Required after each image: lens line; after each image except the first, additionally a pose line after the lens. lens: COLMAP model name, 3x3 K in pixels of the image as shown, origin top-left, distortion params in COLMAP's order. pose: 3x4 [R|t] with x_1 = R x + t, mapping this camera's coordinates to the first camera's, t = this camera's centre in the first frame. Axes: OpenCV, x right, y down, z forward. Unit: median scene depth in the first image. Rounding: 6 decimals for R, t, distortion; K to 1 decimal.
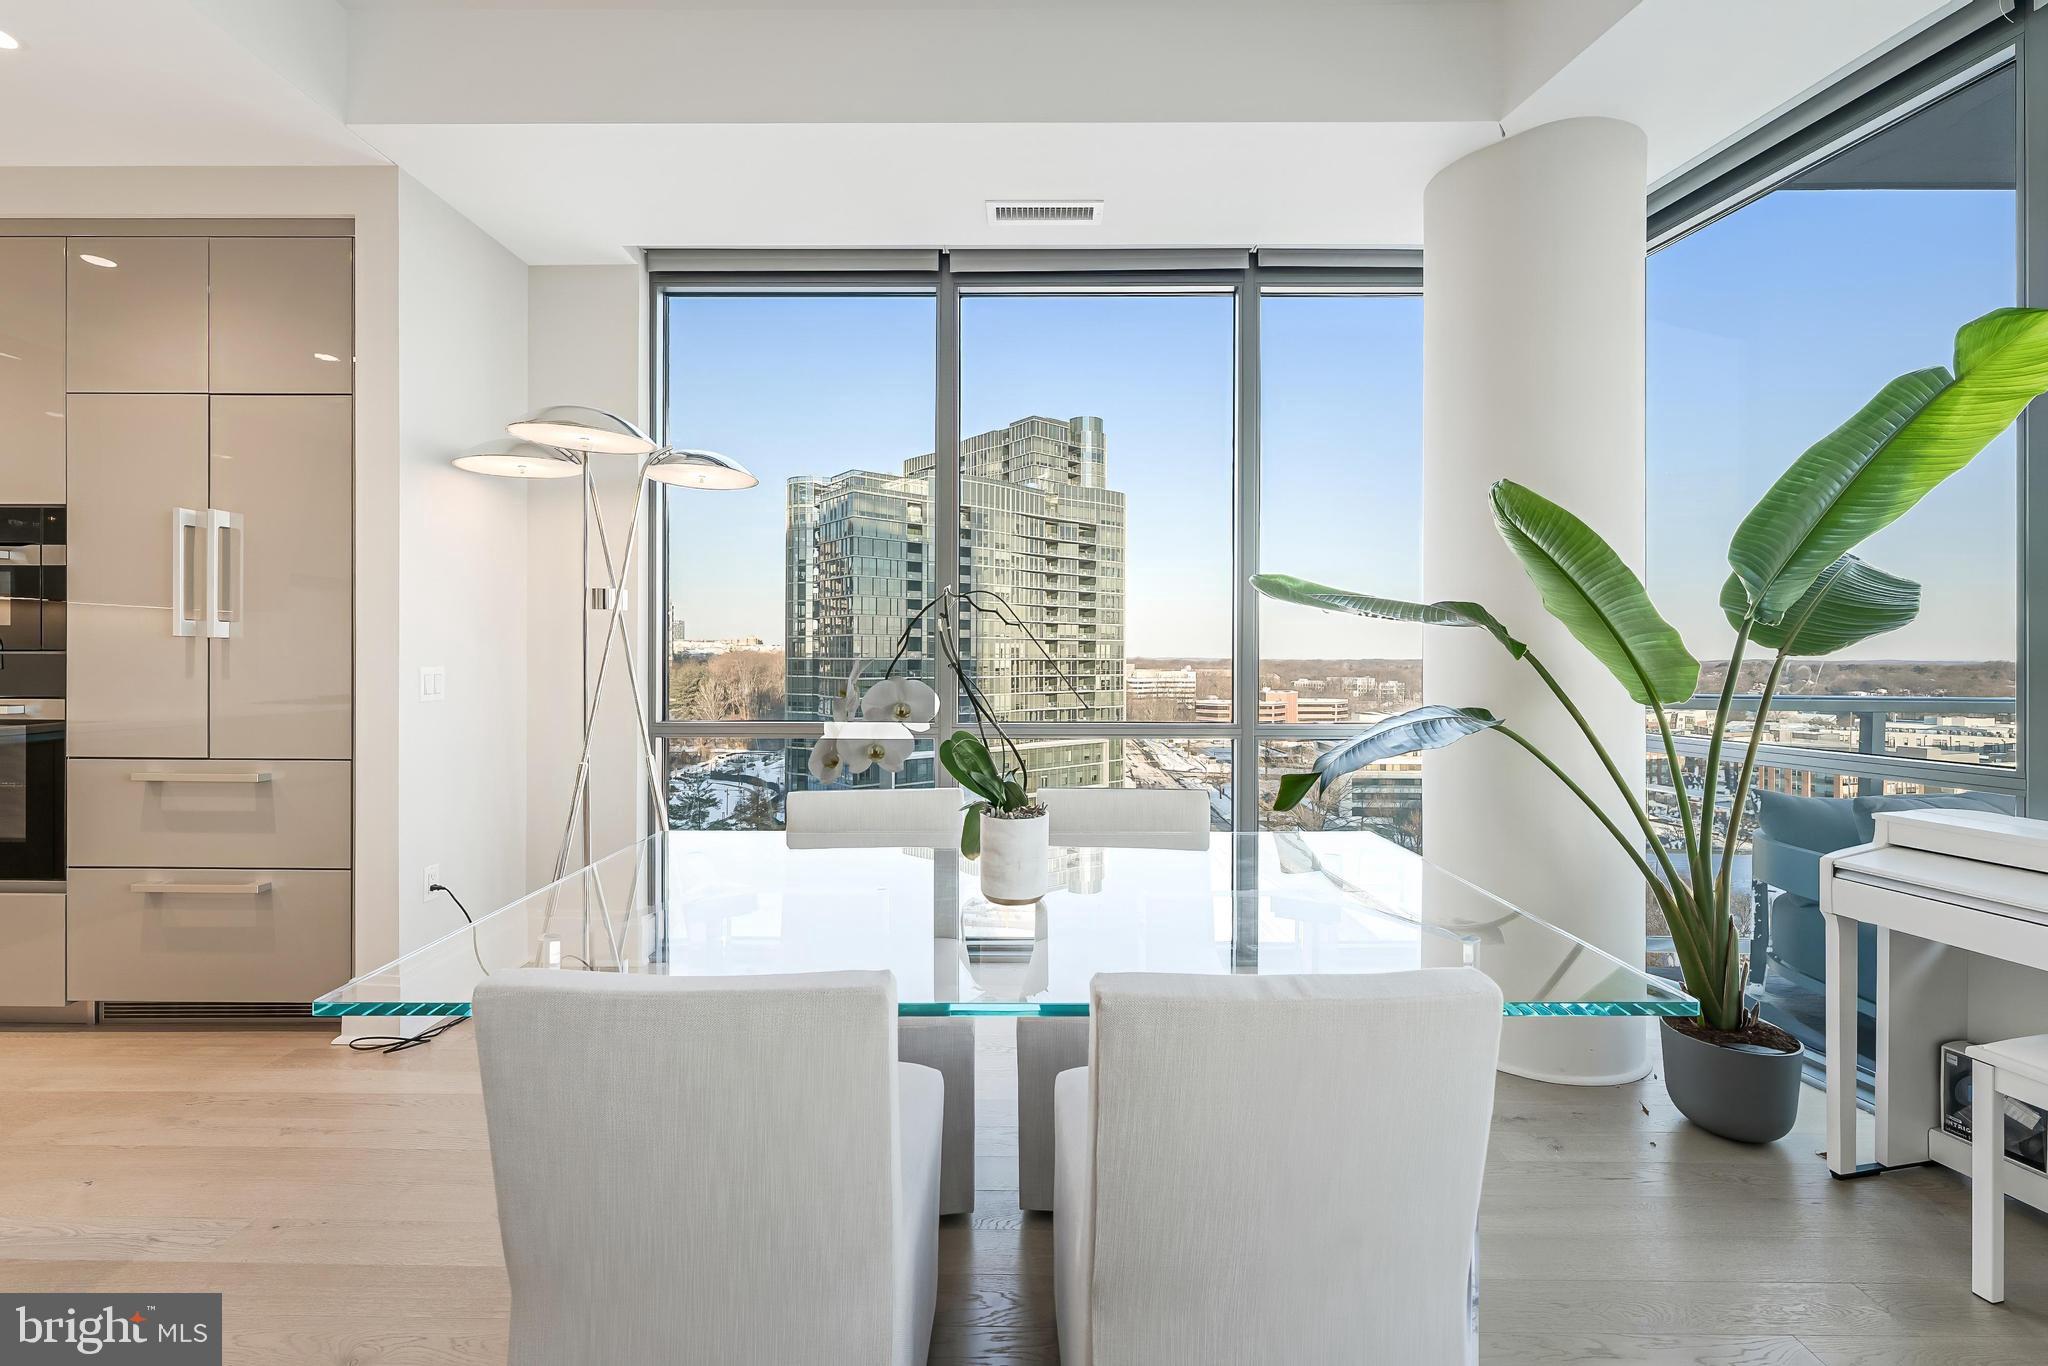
lens RADIAL K [[829.5, 0, 1030.0], [0, 829.5, 657.2], [0, 0, 1]] dist [0.000663, -0.000365]
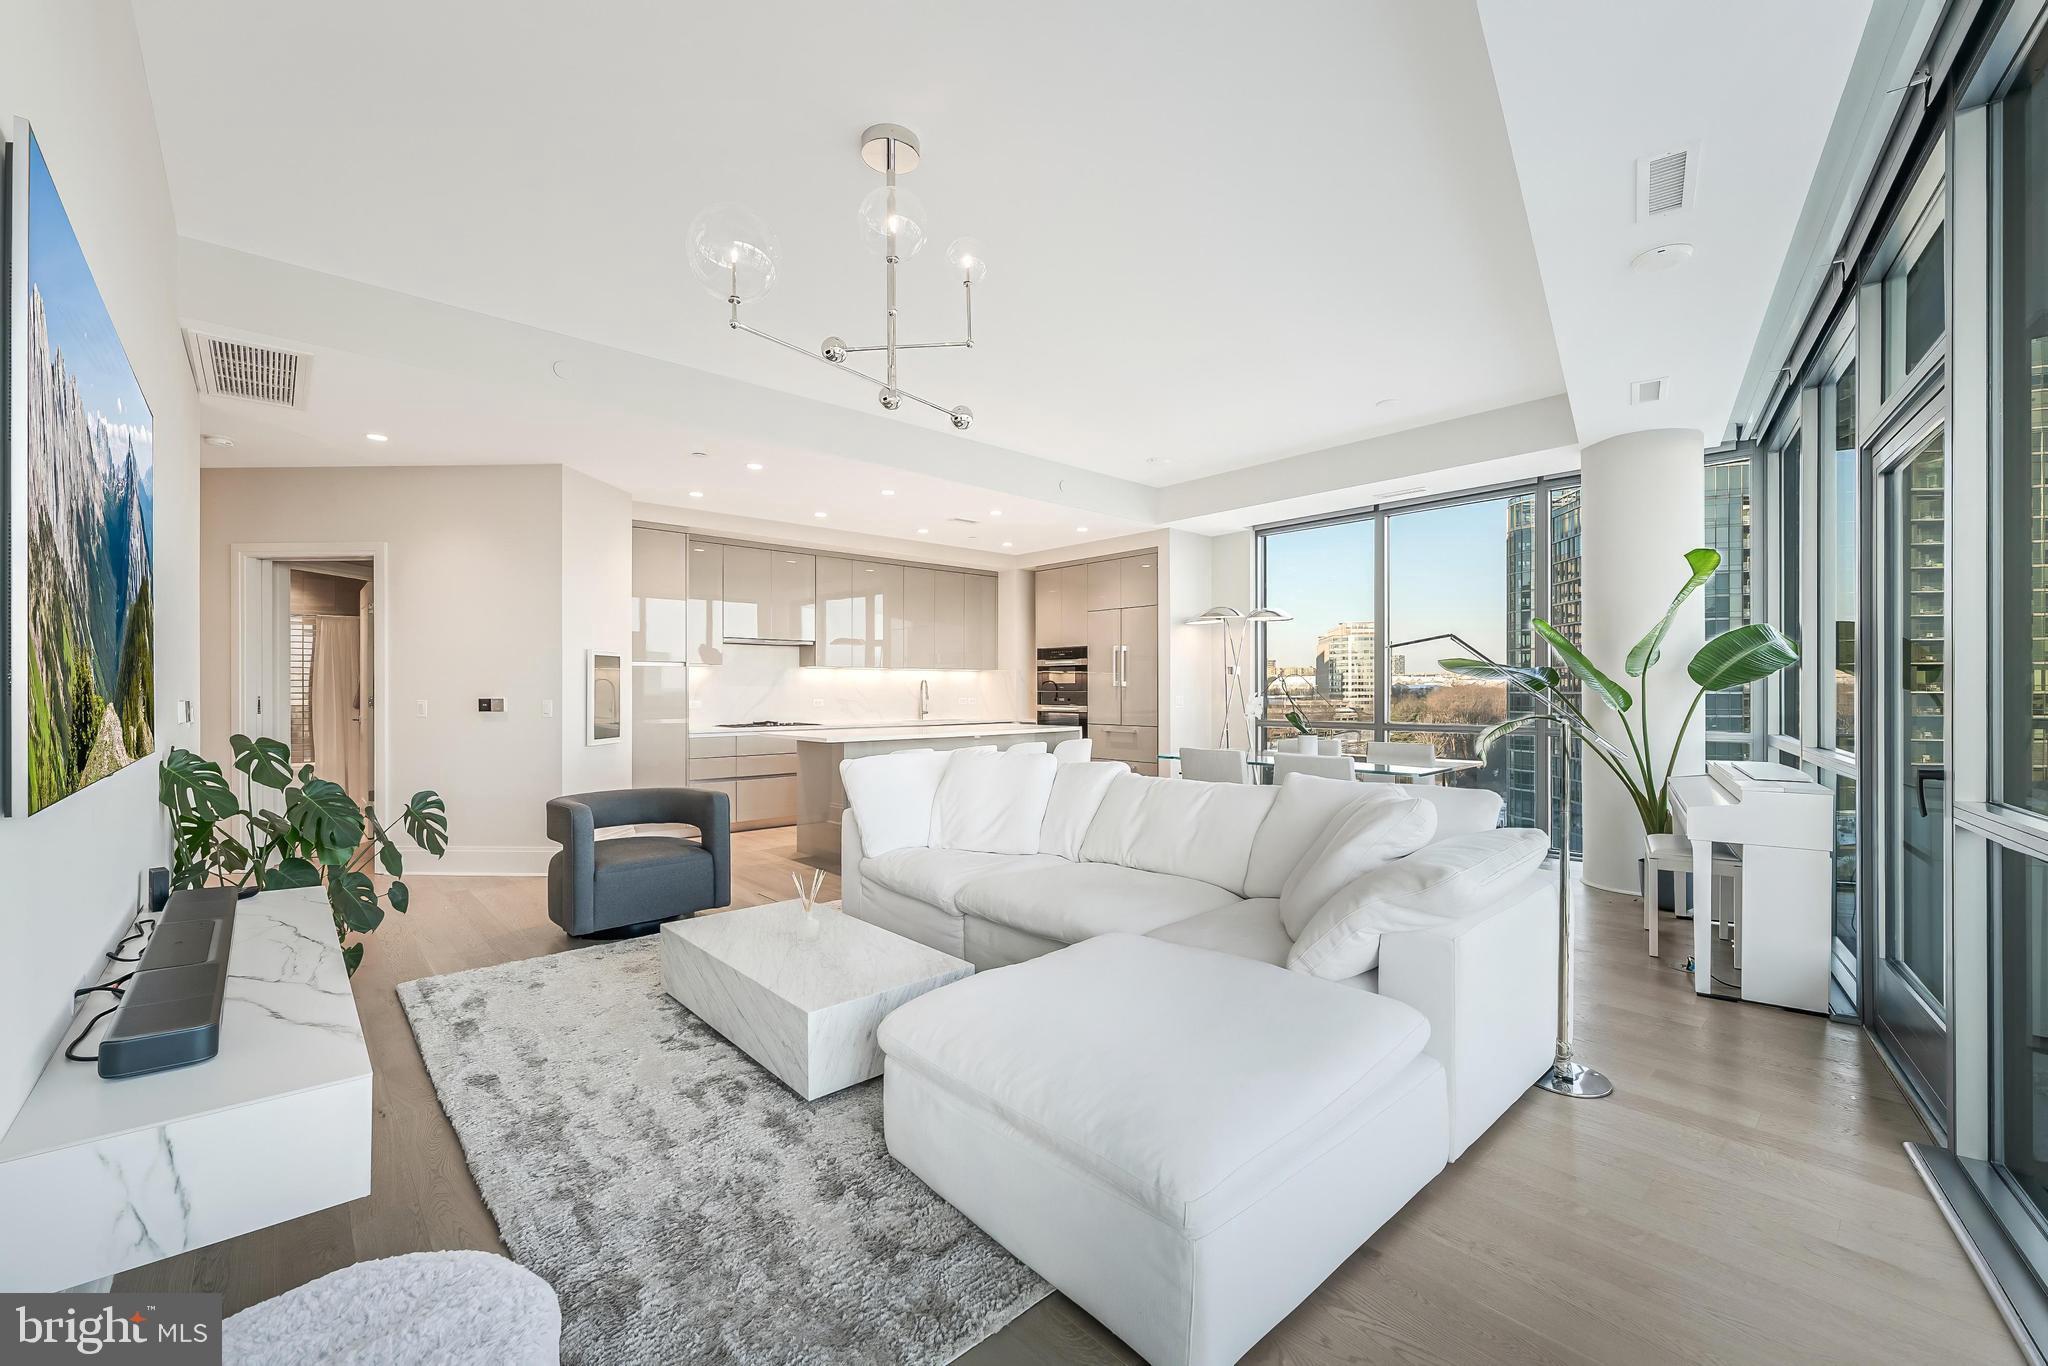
lens RADIAL K [[837.9, 0, 1026.8], [0, 837.9, 689.1], [0, 0, 1]] dist [0.009805, -0.000208]
pose [[0.679730, -0.006157, -0.733436, 1.065860], [0.003990, 0.999981, -0.004697, -0.000111], [0.733451, 0.000266, 0.679742, -1.383065]]
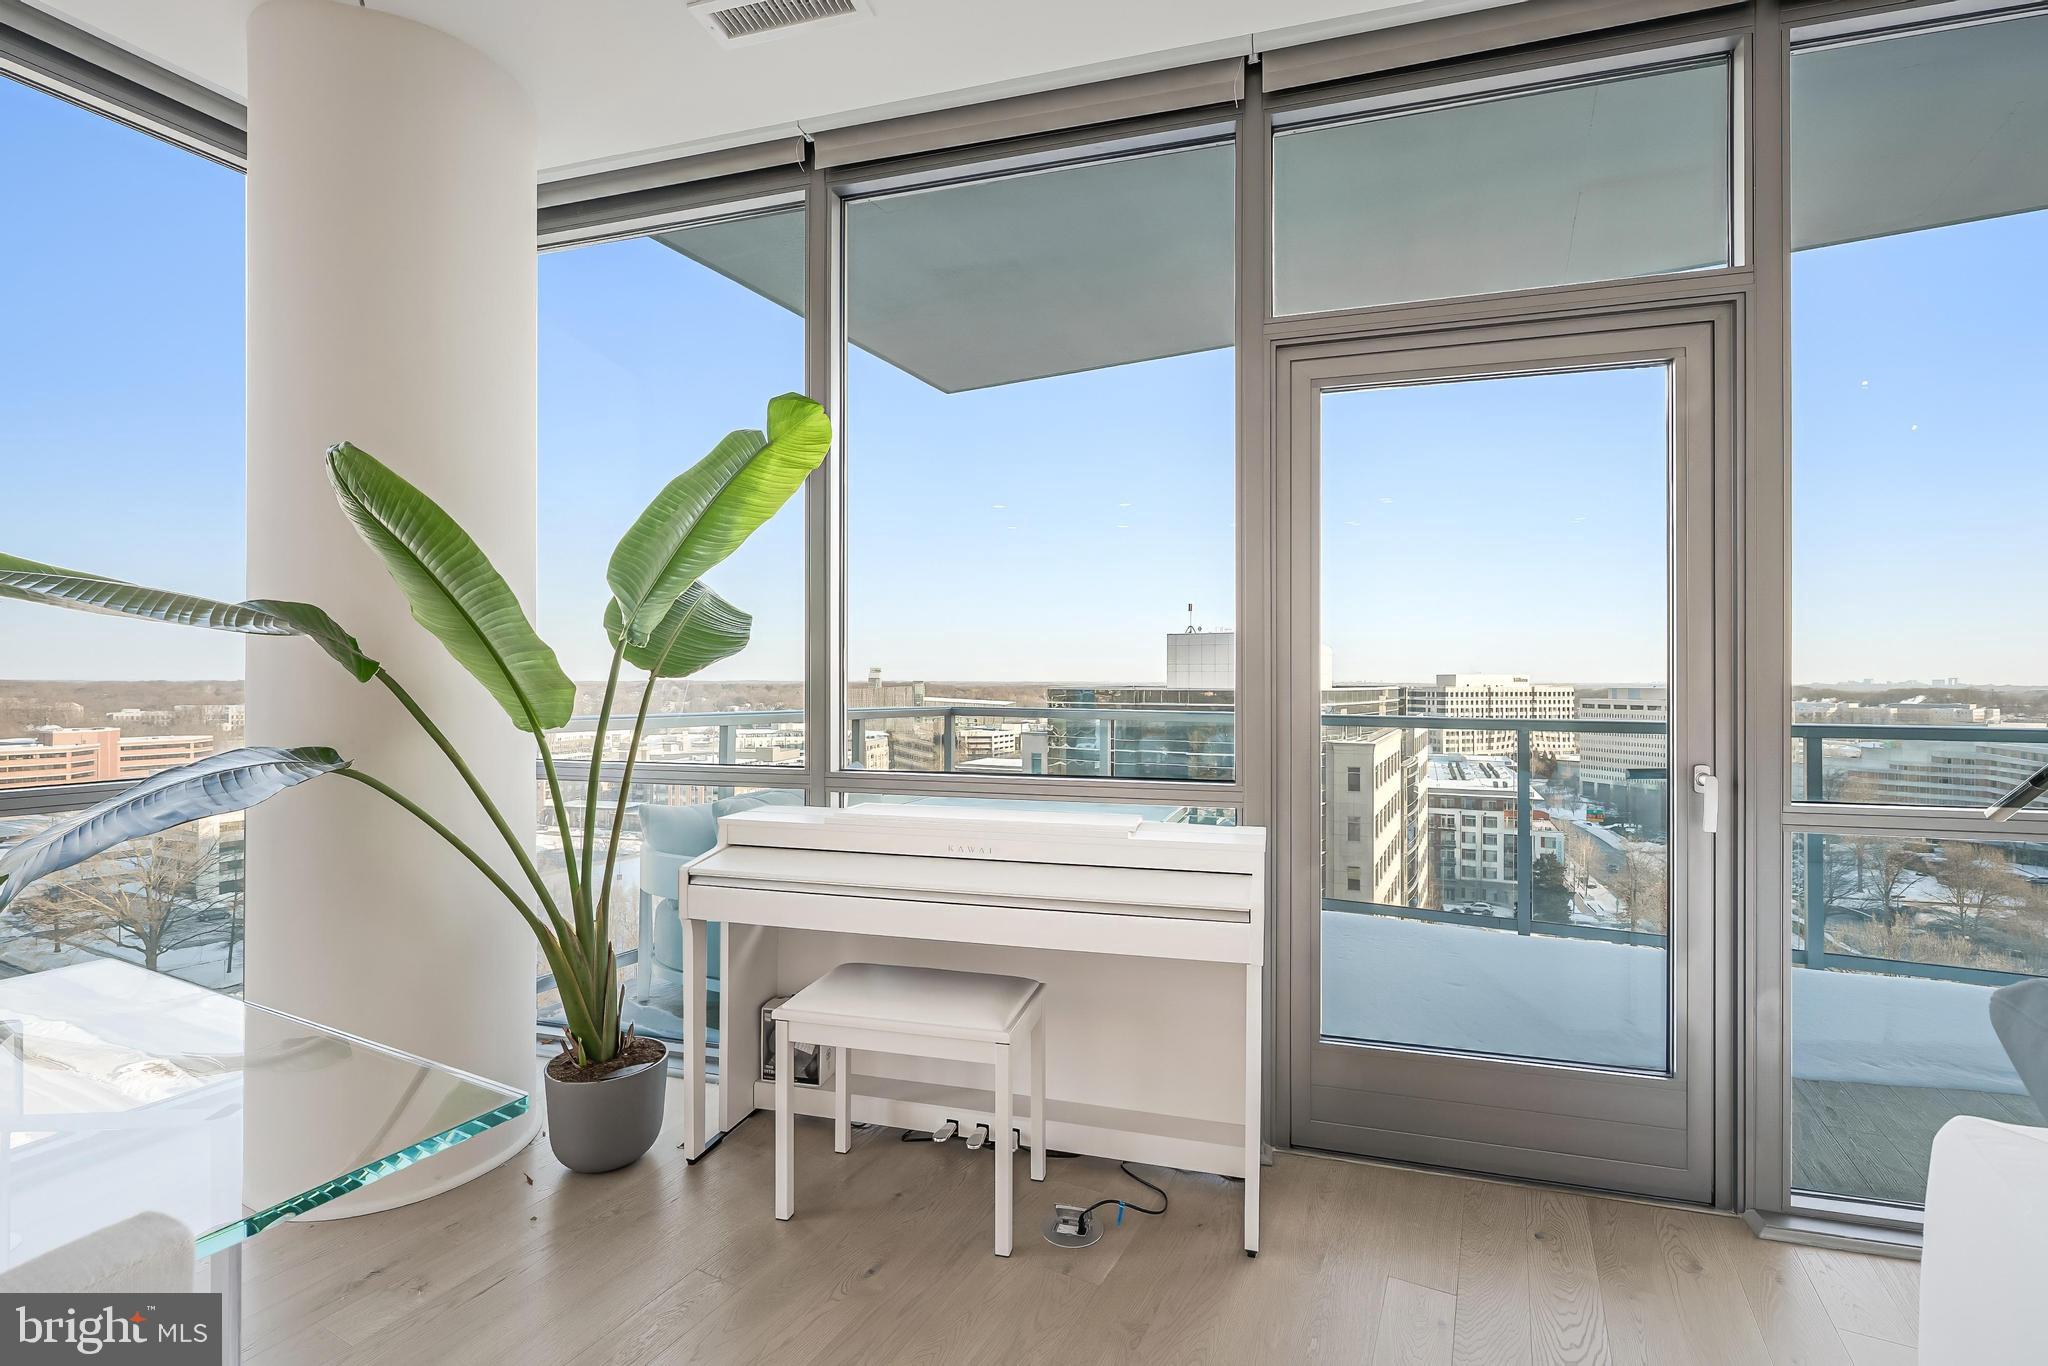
lens RADIAL K [[902.6, 0, 1029.9], [0, 902.6, 681.8], [0, 0, 1]] dist [-0.000043, 0.000140]
pose [[0.452376, -0.003174, 0.891822, 0.097568], [-0.000736, 0.999992, 0.003932, -0.000504], [-0.891827, -0.002436, 0.452370, 0.061353]]
